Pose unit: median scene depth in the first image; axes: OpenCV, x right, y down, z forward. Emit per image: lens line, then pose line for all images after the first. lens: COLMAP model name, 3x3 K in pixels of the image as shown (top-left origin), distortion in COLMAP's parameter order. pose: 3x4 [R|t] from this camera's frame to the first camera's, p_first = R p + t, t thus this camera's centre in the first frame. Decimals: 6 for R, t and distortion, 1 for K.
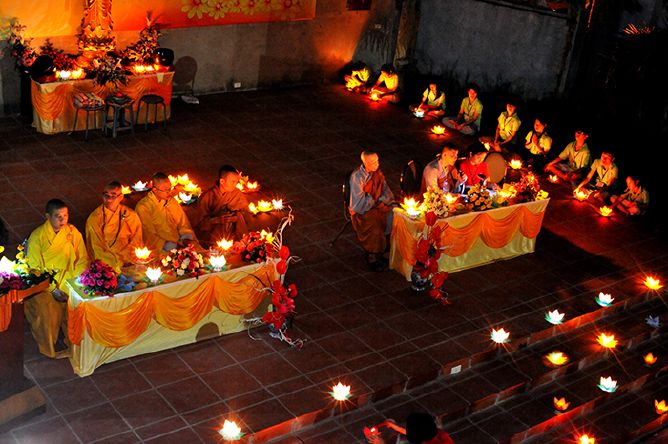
lens RADIAL K [[940.7, 0, 334.0], [0, 940.7, 222.0], [0, 0, 1]] dist [-0.010907, -0.000277]
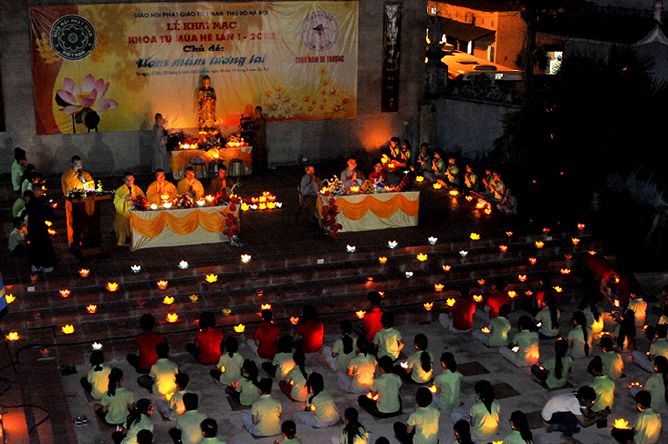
lens RADIAL K [[940.7, 0, 334.0], [0, 940.7, 222.0], [0, 0, 1]] dist [-0.010907, -0.000277]
pose [[0.954291, -0.023922, -0.297920, 0.501440], [-0.030902, 0.983552, -0.177961, 0.288252], [0.297277, 0.179033, 0.937856, -0.544957]]
